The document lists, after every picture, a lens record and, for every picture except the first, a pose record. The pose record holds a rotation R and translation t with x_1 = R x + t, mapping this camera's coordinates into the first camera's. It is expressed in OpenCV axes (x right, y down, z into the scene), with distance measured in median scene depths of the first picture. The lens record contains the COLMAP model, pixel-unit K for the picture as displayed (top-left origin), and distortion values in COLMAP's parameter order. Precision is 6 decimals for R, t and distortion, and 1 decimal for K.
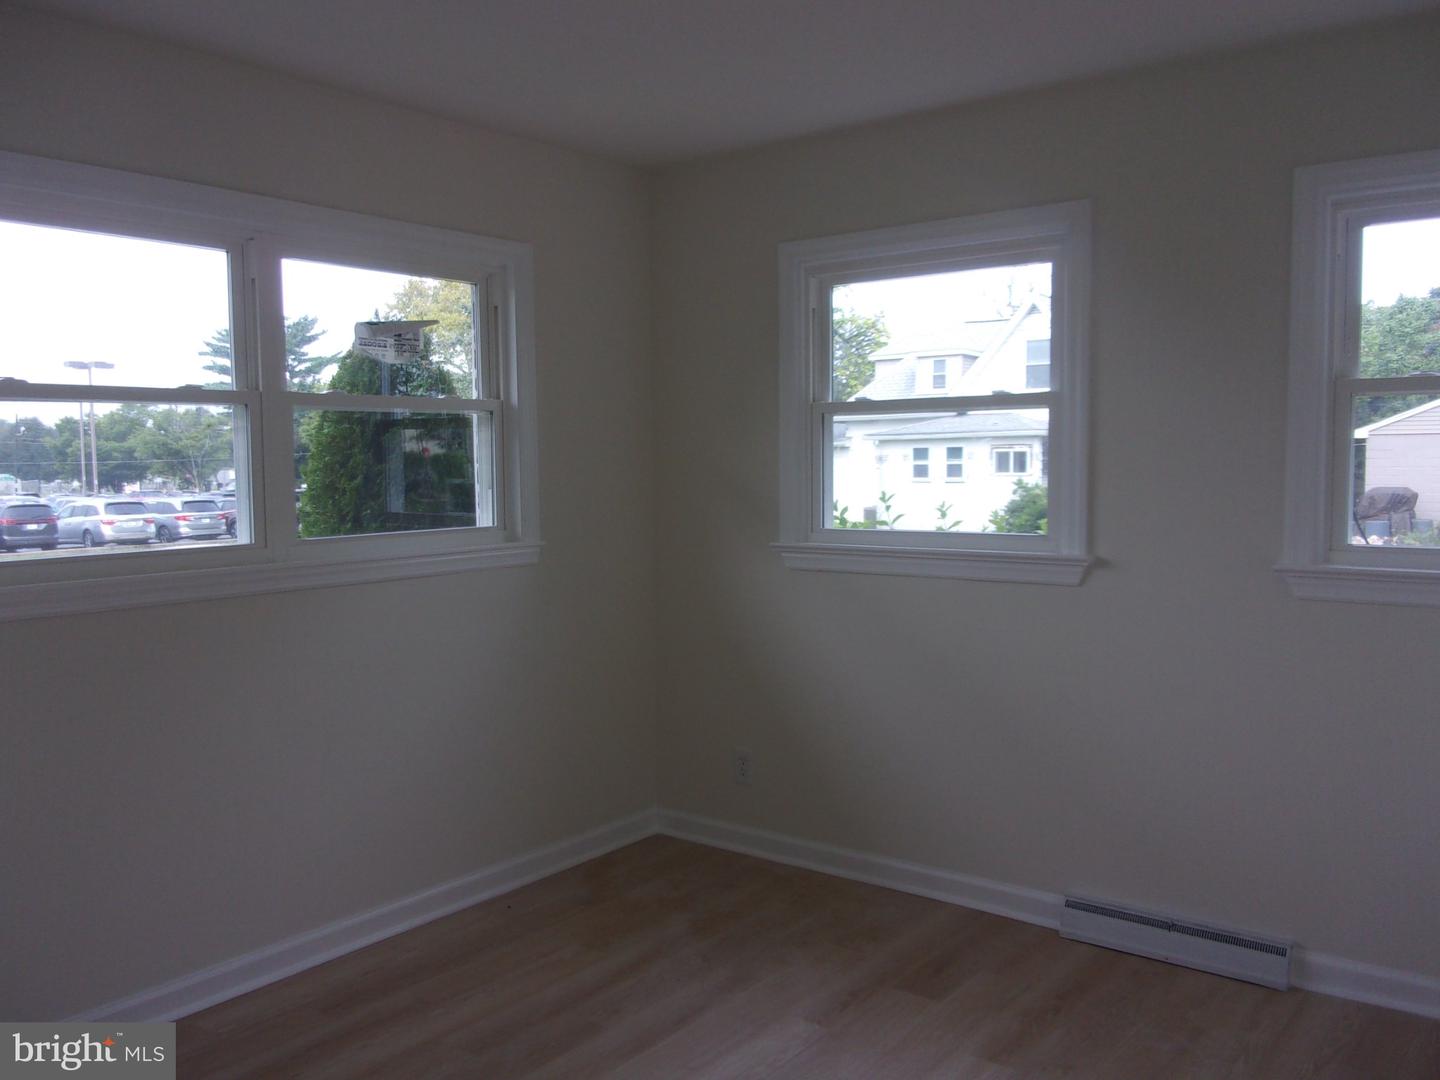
lens RADIAL K [[1223.7, 0, 688.0], [0, 1223.7, 540.5], [0, 0, 1]] dist [0.008016, -0.013913]
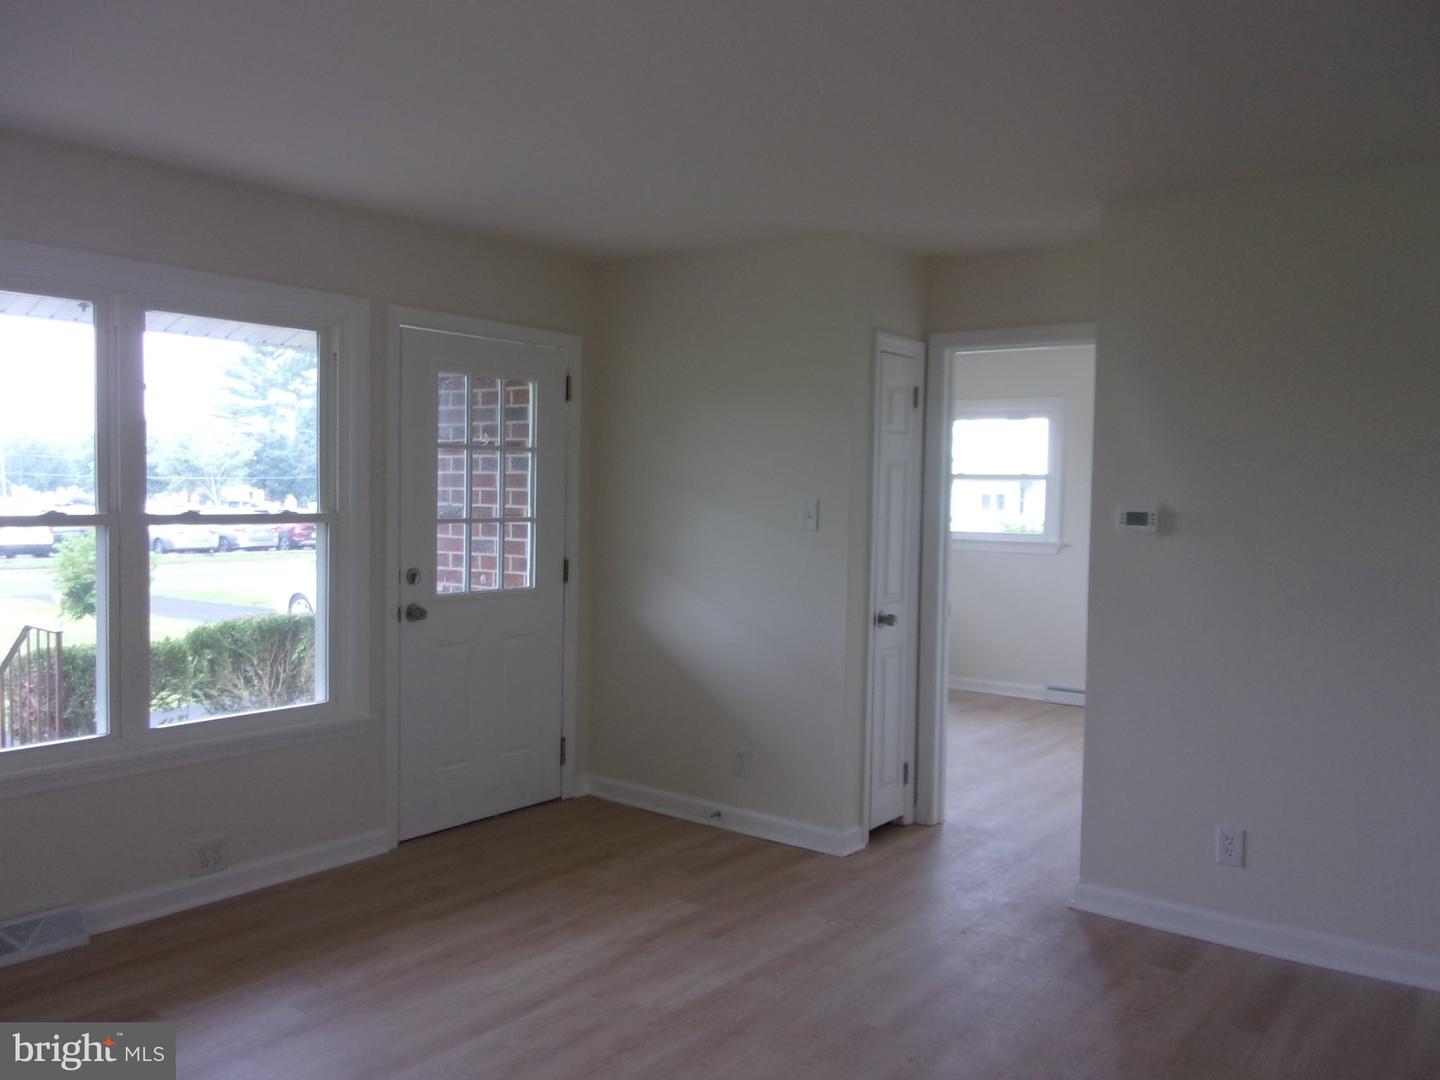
lens RADIAL K [[1223.7, 0, 688.0], [0, 1223.7, 540.5], [0, 0, 1]] dist [0.008016, -0.013913]
pose [[0.999297, 0.029217, 0.023475, -0.036951], [-0.028616, 0.999264, -0.025531, 0.007287], [-0.024203, 0.024841, 0.999398, -0.111383]]
